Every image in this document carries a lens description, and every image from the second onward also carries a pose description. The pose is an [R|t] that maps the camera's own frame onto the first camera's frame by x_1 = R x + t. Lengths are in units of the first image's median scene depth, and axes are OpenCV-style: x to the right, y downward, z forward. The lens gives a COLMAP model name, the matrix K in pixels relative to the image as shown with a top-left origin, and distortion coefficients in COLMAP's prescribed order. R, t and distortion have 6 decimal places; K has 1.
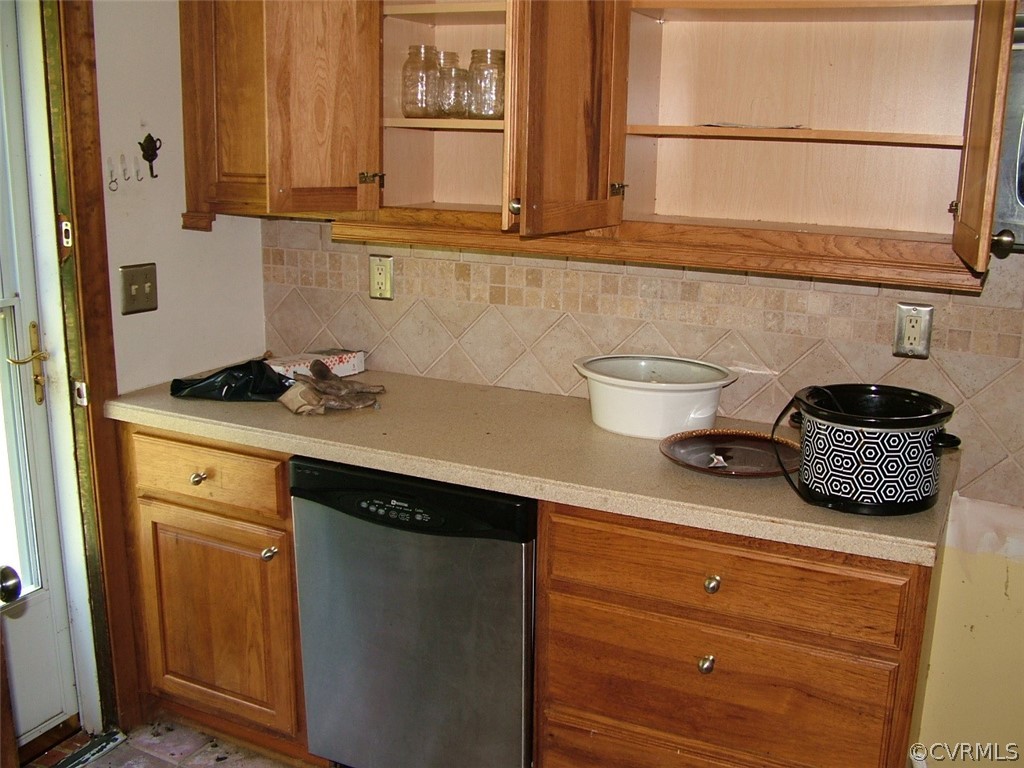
lens RADIAL K [[1077.6, 0, 514.0], [0, 1077.6, 381.1], [0, 0, 1]] dist [-0.073900, 0.000000]
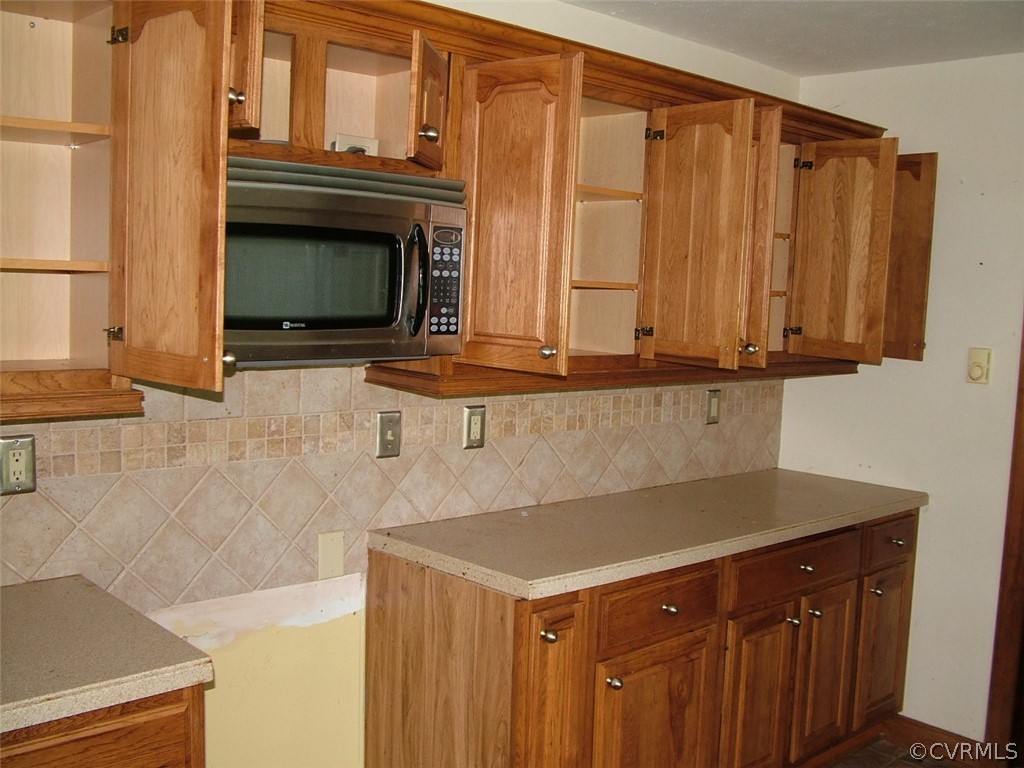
lens RADIAL K [[1077.6, 0, 512.1], [0, 1077.6, 378.4], [0, 0, 1]] dist [-0.073900, 0.000000]
pose [[0.339949, -0.094210, 0.935713, -0.404825], [0.185766, 0.982093, 0.031390, -0.082201], [-0.921914, 0.163152, 0.351362, 0.298690]]
